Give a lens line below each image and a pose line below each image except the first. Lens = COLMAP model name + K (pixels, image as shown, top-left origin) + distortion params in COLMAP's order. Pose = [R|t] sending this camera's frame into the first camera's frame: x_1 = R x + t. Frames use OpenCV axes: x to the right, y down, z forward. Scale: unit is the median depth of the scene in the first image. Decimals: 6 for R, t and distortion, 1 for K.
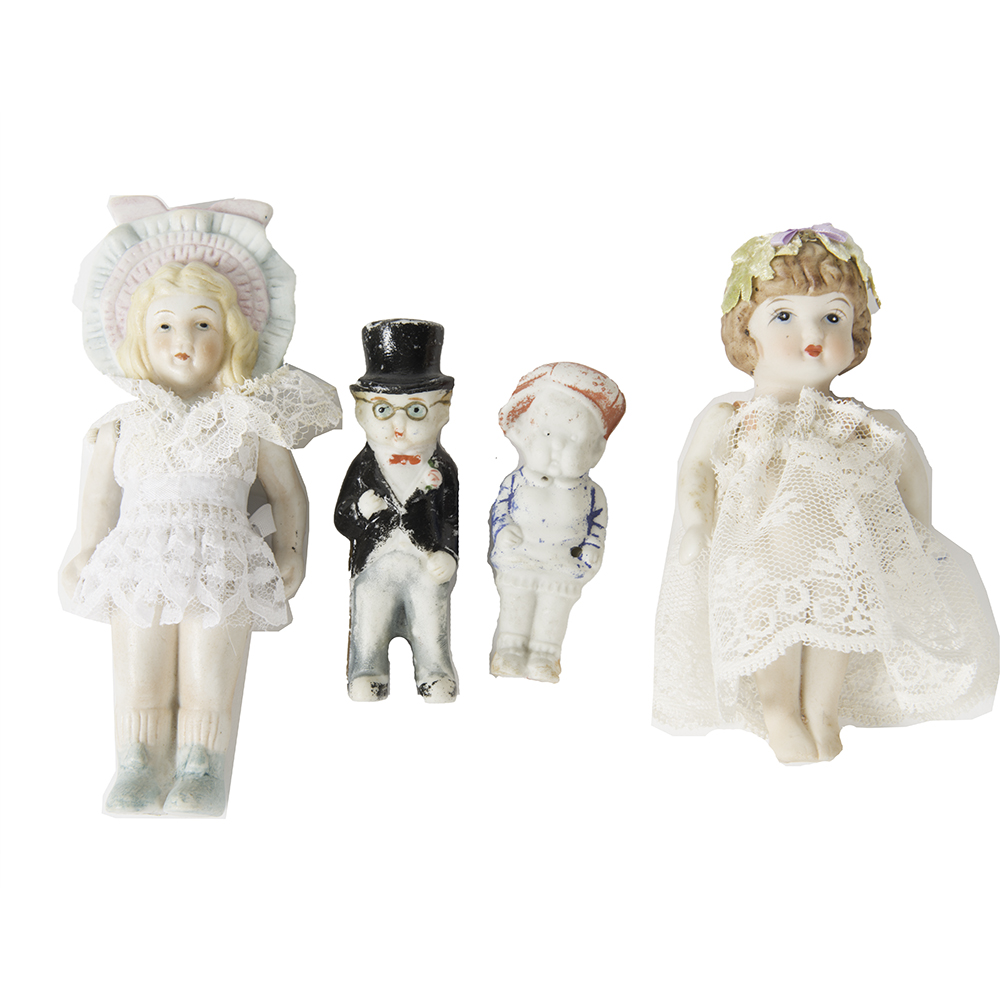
lens RADIAL K [[2223.0, 0, 490.3], [0, 2223.0, 494.0], [0, 0, 1]] dist [0.332186, 0.000000]
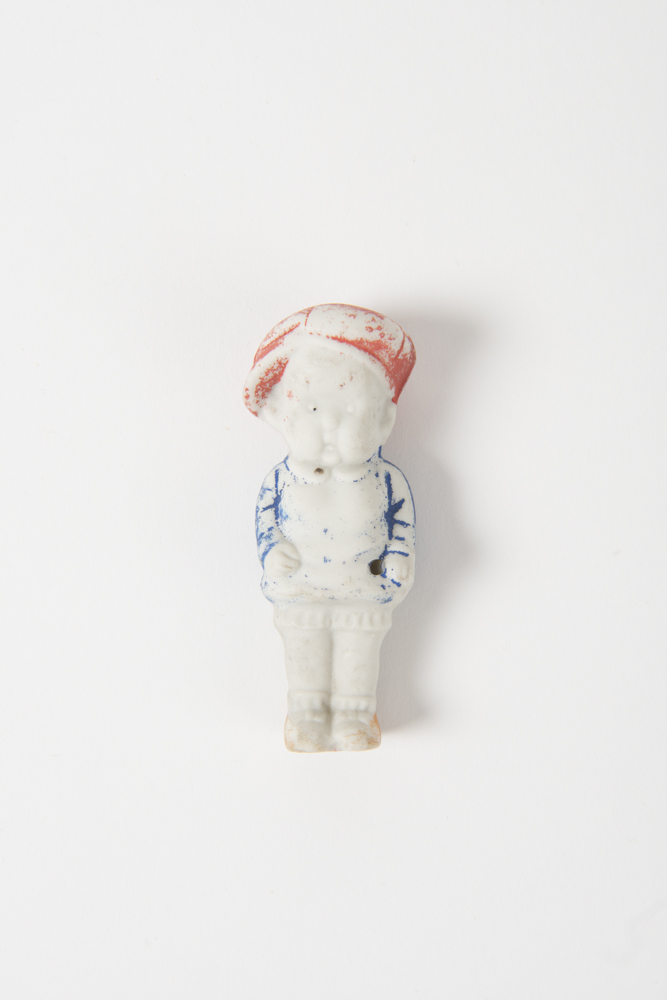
lens RADIAL K [[1245.4, 0, 331.2], [0, 1245.4, 503.4], [0, 0, 1]] dist [-0.024560, 0.000000]
pose [[0.989173, -0.146602, -0.006652, 0.029430], [0.146597, 0.985016, 0.090843, -0.032394], [-0.006766, -0.090835, 0.995843, 0.597476]]
